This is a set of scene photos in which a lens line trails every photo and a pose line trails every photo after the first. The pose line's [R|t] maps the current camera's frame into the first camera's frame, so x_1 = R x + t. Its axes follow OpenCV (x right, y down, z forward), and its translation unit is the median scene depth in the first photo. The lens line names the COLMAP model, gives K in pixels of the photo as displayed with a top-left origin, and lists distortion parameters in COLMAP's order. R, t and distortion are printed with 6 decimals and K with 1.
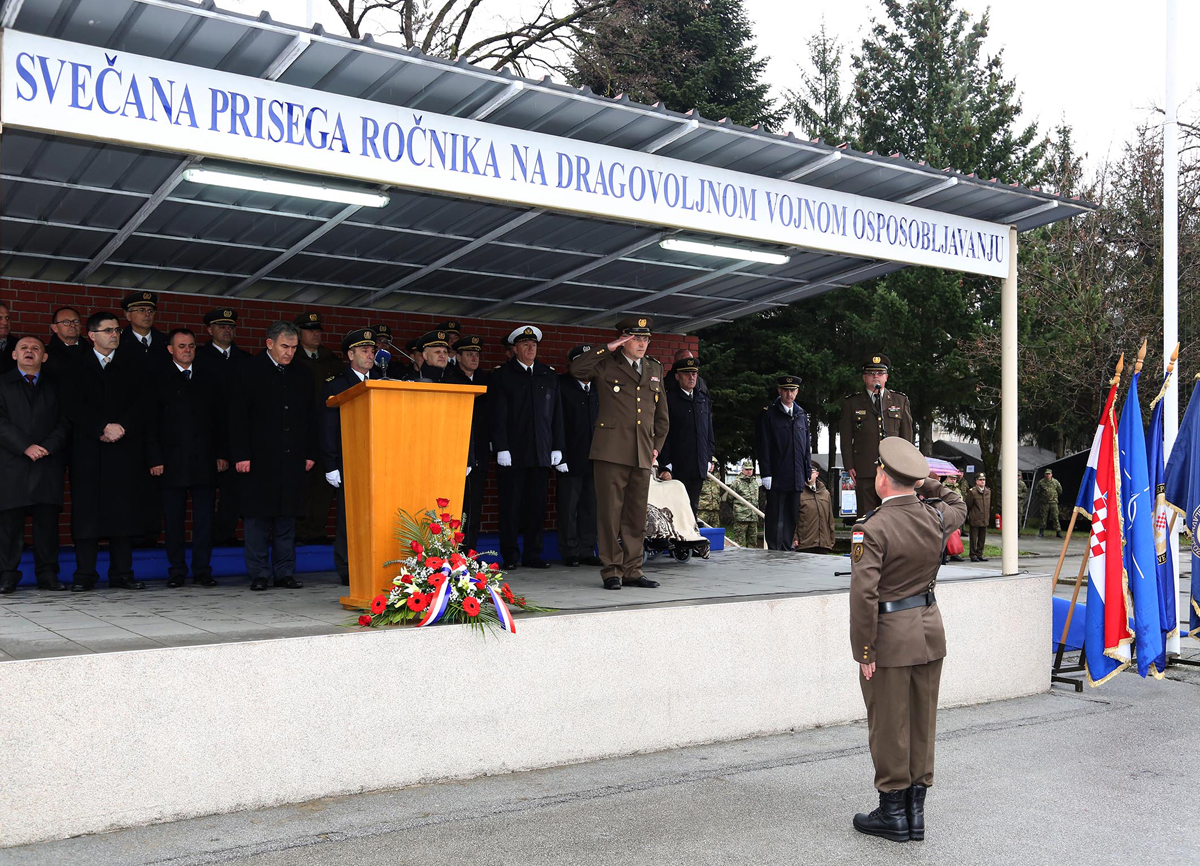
lens RADIAL K [[1192.3, 0, 600.0], [0, 1192.3, 433.0], [0, 0, 1]] dist [-0.004469, 0.040689]
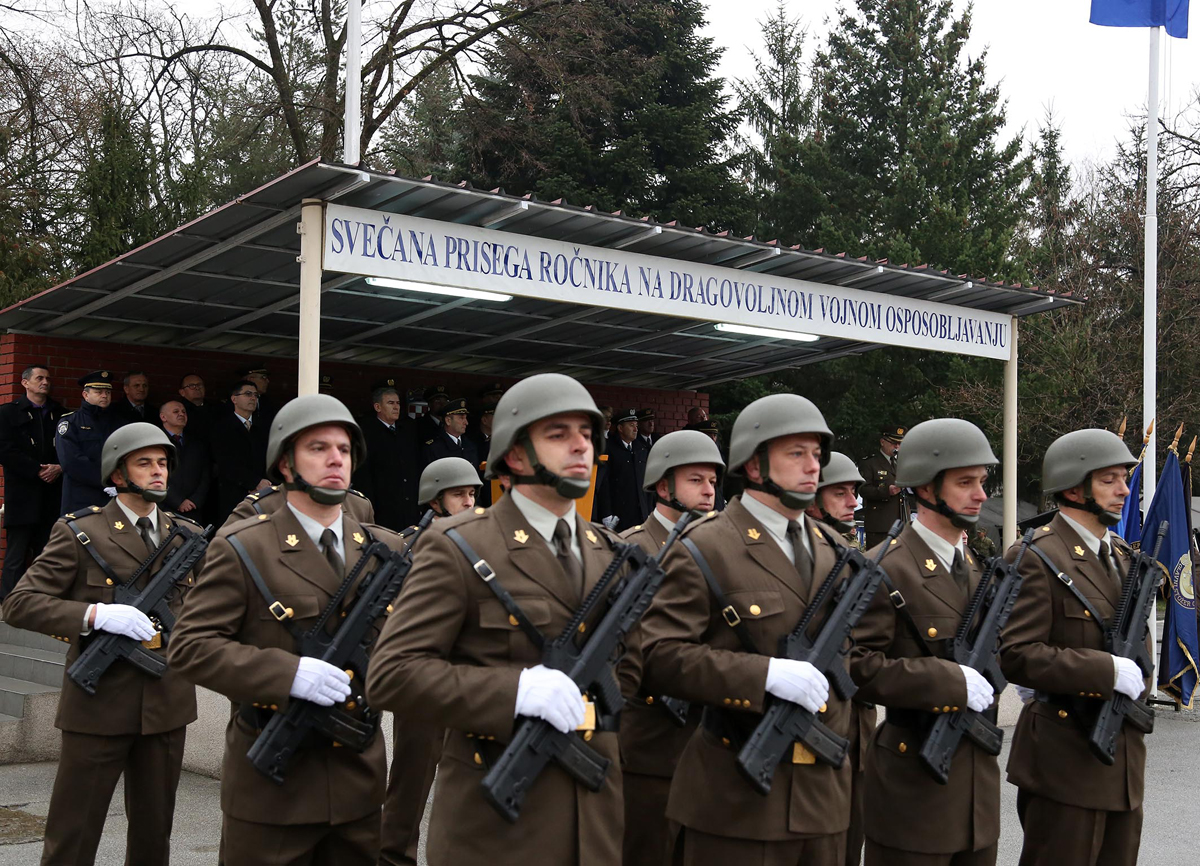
lens RADIAL K [[1580.3, 0, 611.0], [0, 1580.3, 432.9], [0, 0, 1]] dist [0.089322, 0.001054]
pose [[0.994235, 0.016594, 0.105933, -0.242947], [-0.014074, 0.999601, -0.024491, -0.020409], [-0.106298, 0.022858, 0.994072, -0.580464]]
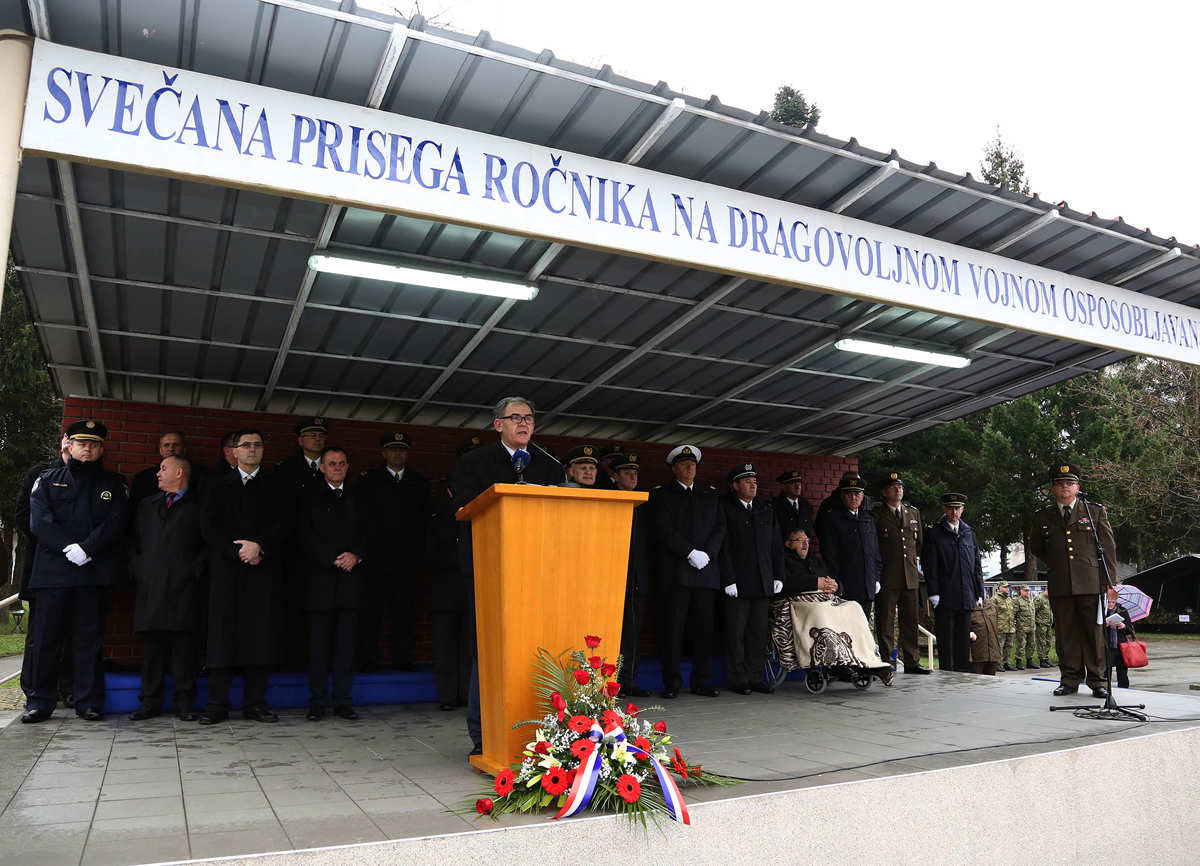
lens RADIAL K [[883.7, 0, 600.0], [0, 883.7, 433.0], [0, 0, 1]] dist [-0.121327, 0.057684]
pose [[0.986944, -0.030345, -0.158178, -0.028872], [0.007661, 0.989824, -0.142089, 0.004868], [0.160880, 0.139022, 0.977134, 0.370923]]
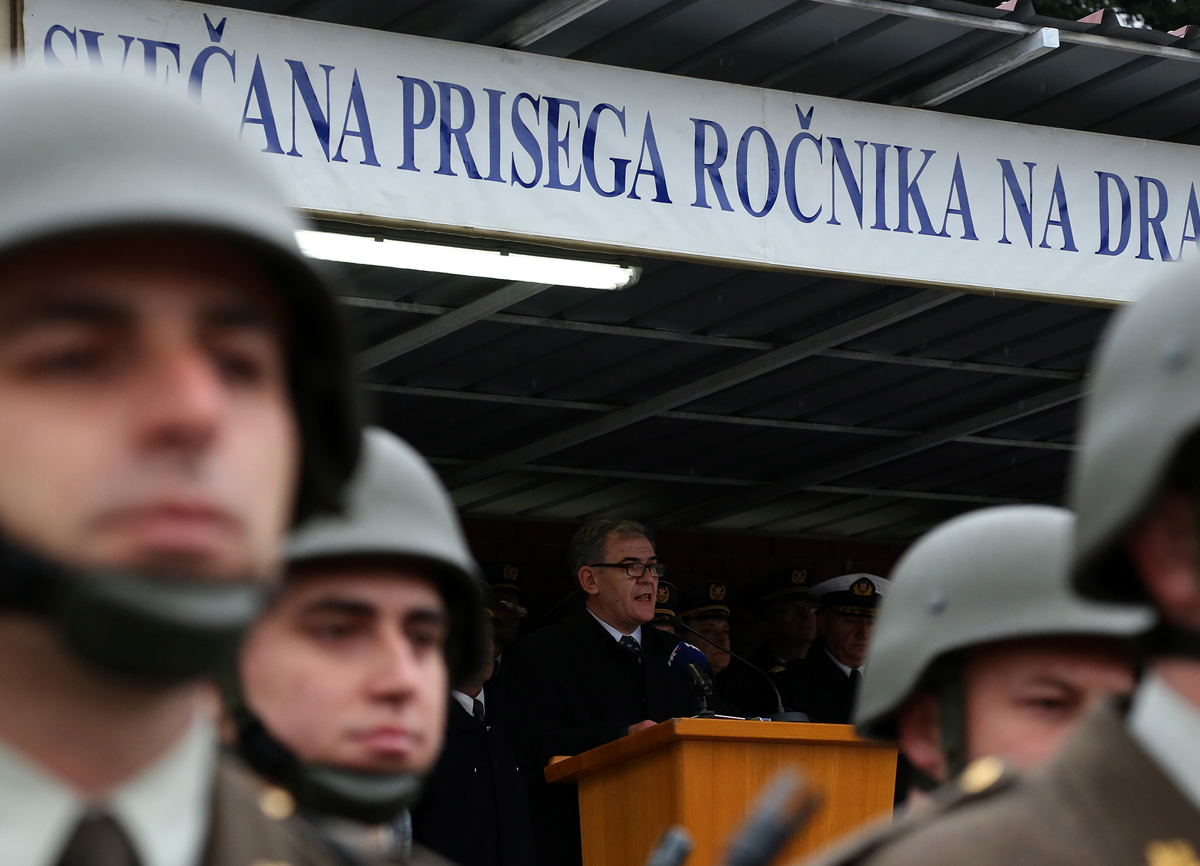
lens RADIAL K [[3936.7, 0, 603.3], [0, 3936.7, 465.6], [0, 0, 1]] dist [0.433217, 0.789665]
pose [[0.999931, -0.011327, -0.003129, -0.184132], [0.010998, 0.995853, -0.090308, -0.006716], [0.004139, 0.090267, 0.995909, -0.344443]]
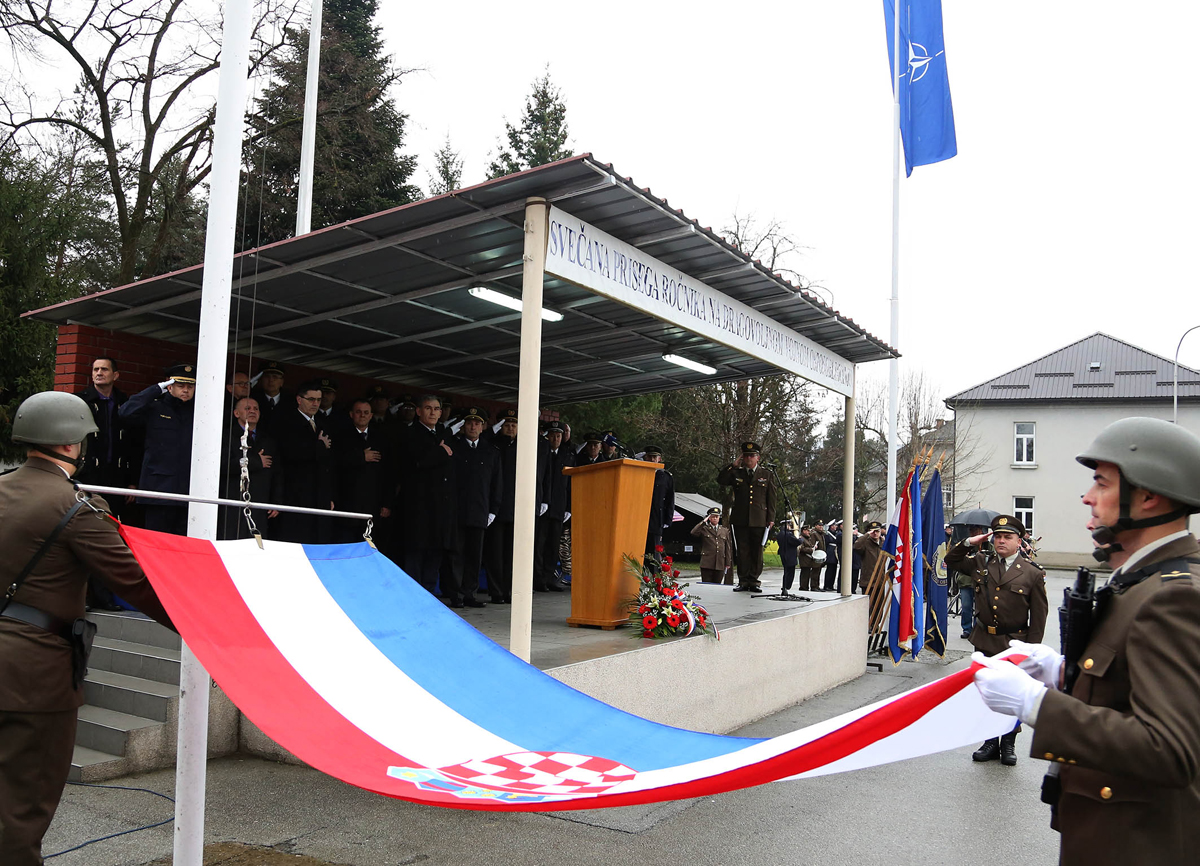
lens RADIAL K [[1062.2, 0, 528.3], [0, 1062.2, 430.8], [0, 0, 1]] dist [-0.101442, -0.001831]
pose [[0.917471, 0.055689, 0.393886, -0.664288], [-0.041509, 0.998150, -0.044435, -0.014956], [-0.395631, 0.024418, 0.918085, -0.066781]]
